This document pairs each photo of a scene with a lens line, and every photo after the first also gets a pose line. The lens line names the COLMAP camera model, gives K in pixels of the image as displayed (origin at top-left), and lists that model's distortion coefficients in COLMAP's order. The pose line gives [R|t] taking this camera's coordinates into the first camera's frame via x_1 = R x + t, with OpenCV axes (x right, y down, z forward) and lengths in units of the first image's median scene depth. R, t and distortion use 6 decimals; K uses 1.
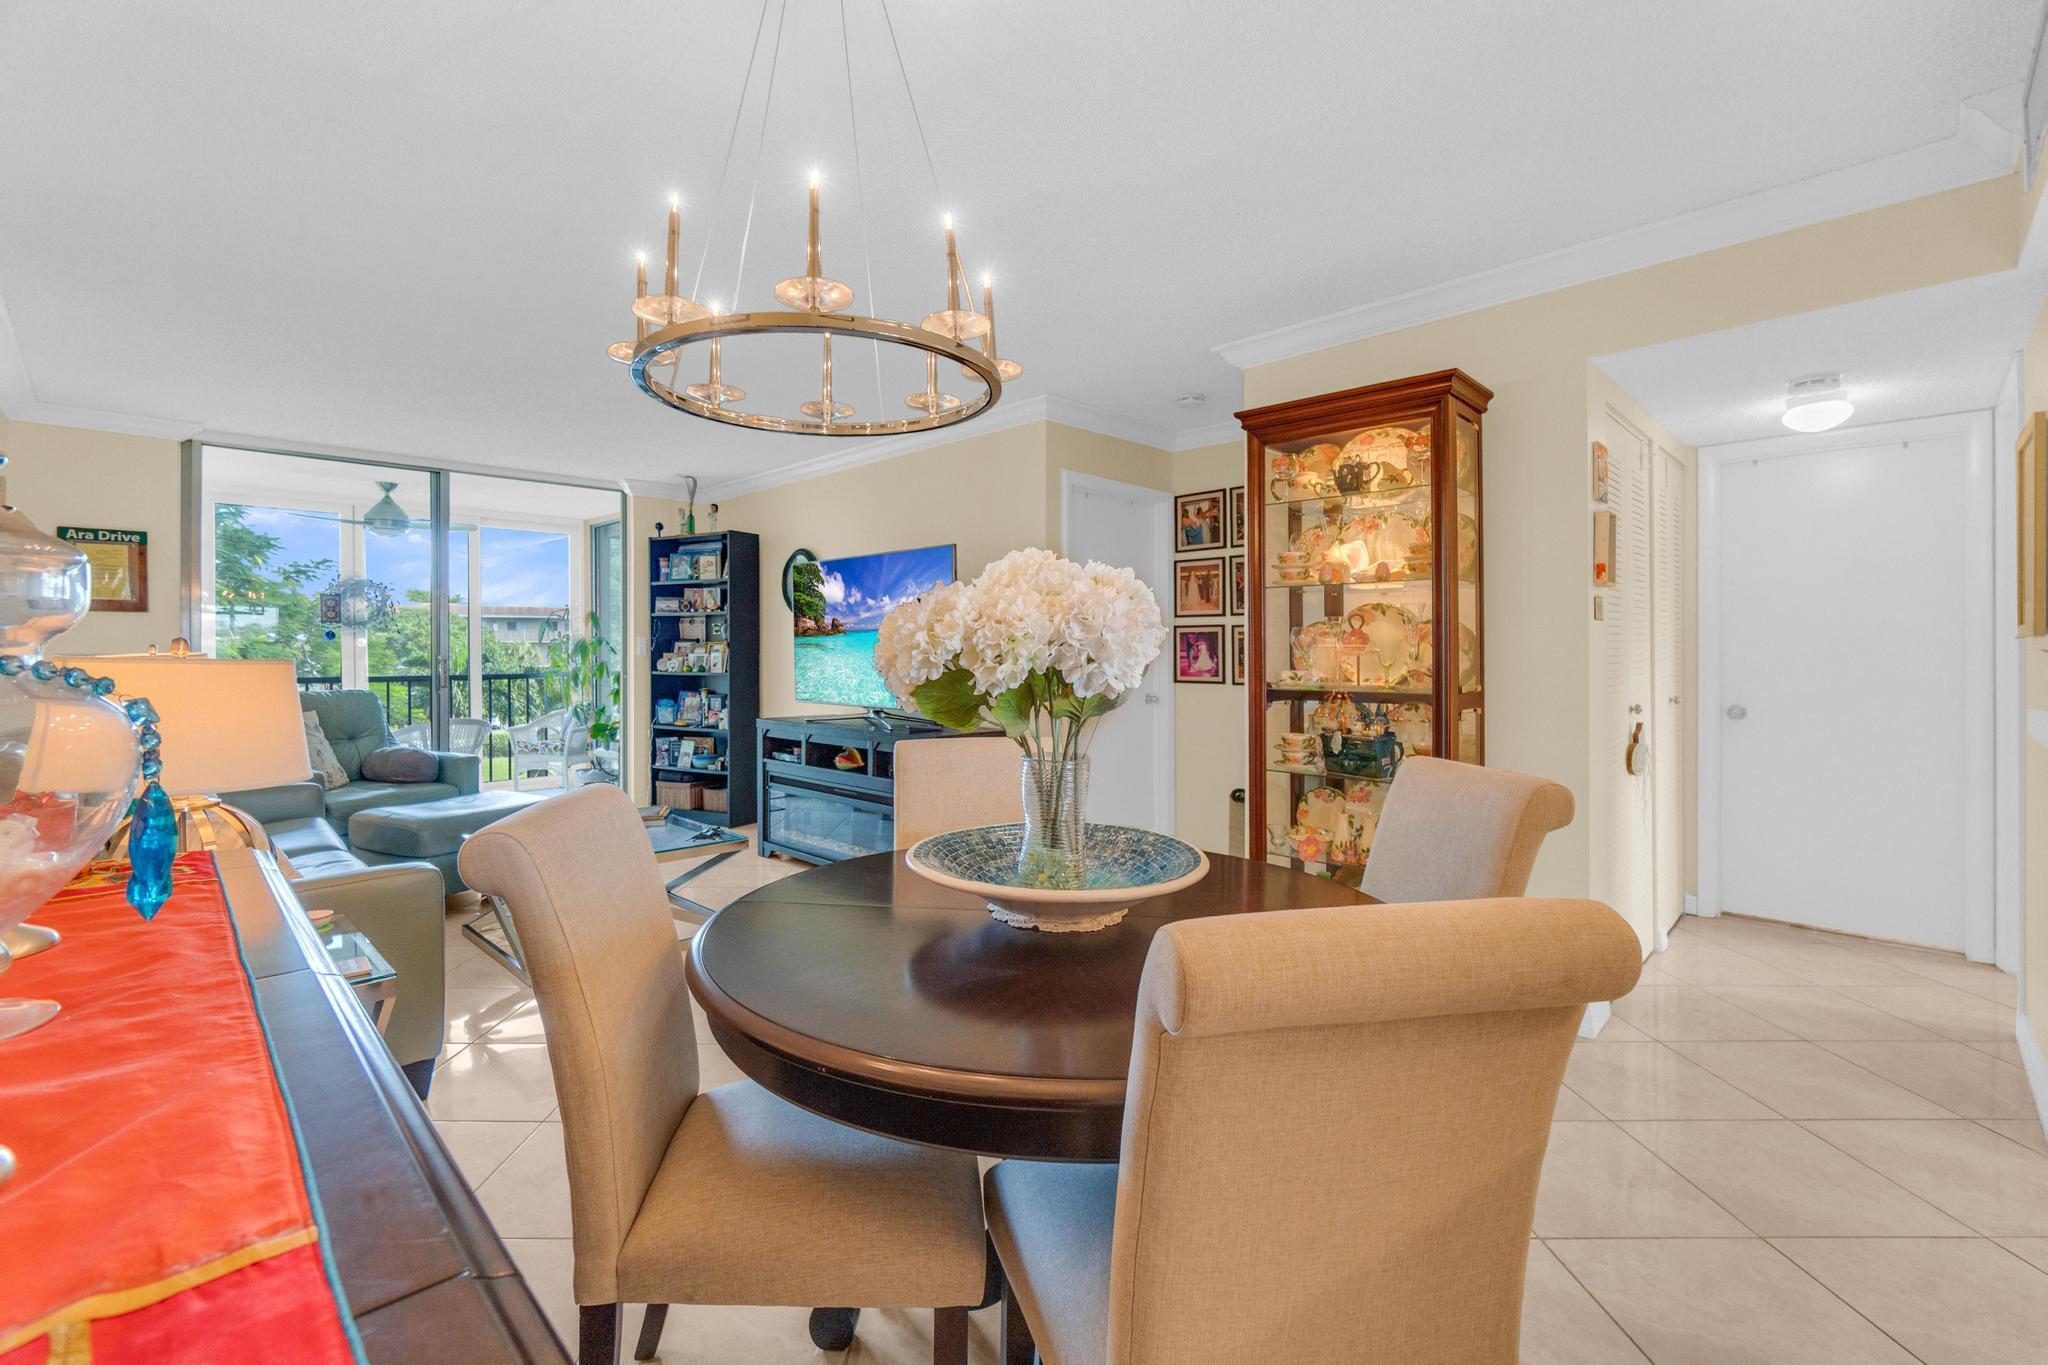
lens RADIAL K [[872.4, 0, 992.8], [0, 872.4, 650.9], [0, 0, 1]] dist [-0.000479, -0.000186]
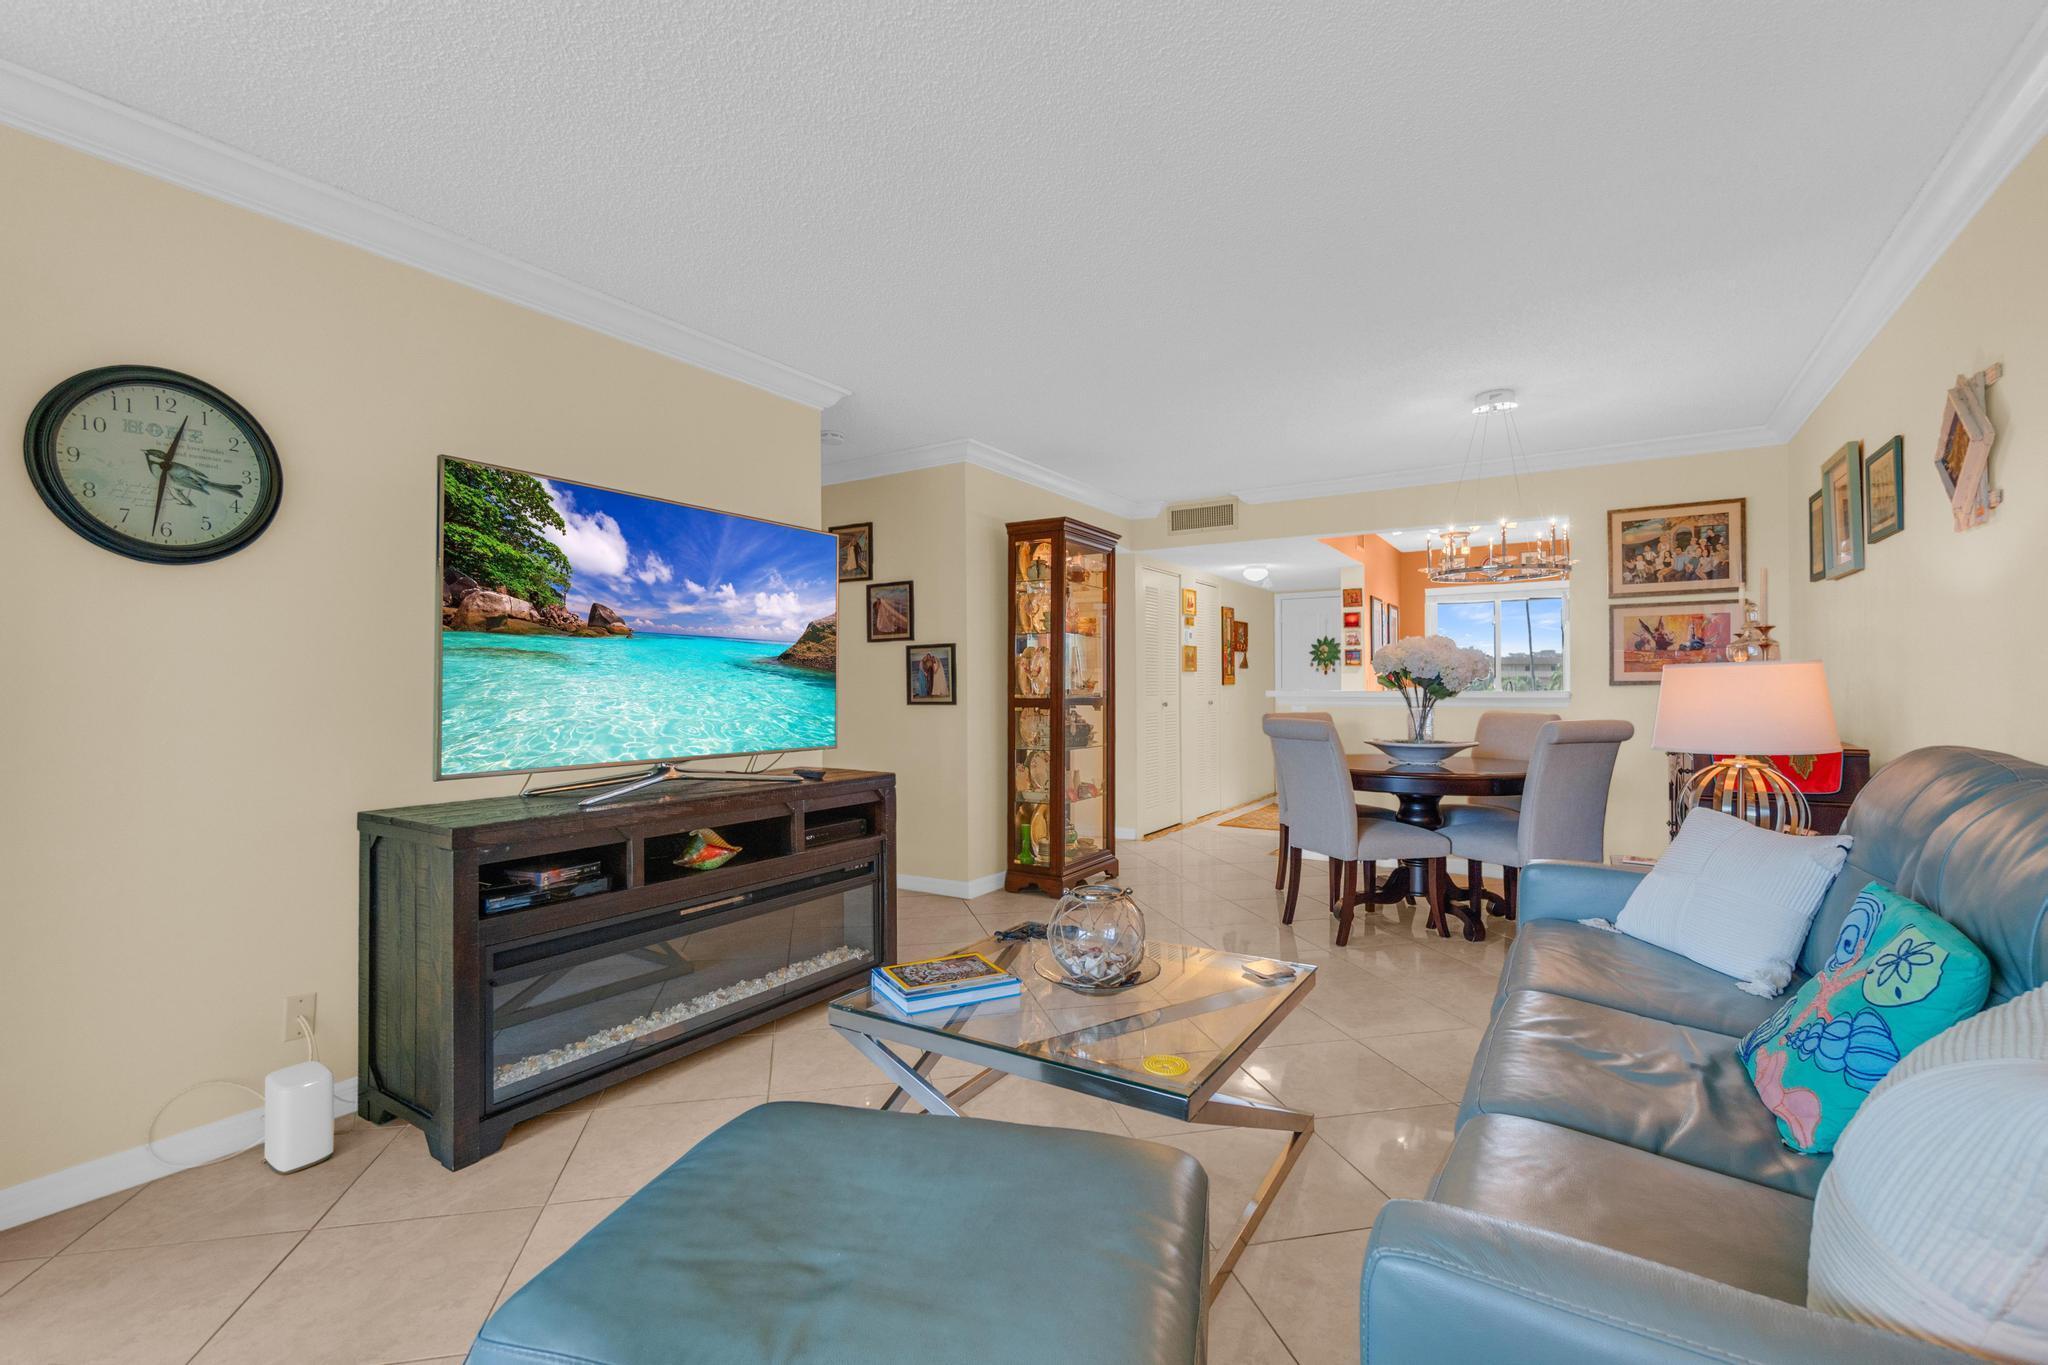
lens RADIAL K [[906.3, 0, 1035.2], [0, 906.3, 681.4], [0, 0, 1]] dist [0.000373, 0.000124]
pose [[-0.227159, 0.000524, 0.973858, -0.581006], [-0.008428, 0.999961, -0.002504, 0.005125], [-0.973821, -0.008776, -0.227145, 0.677730]]
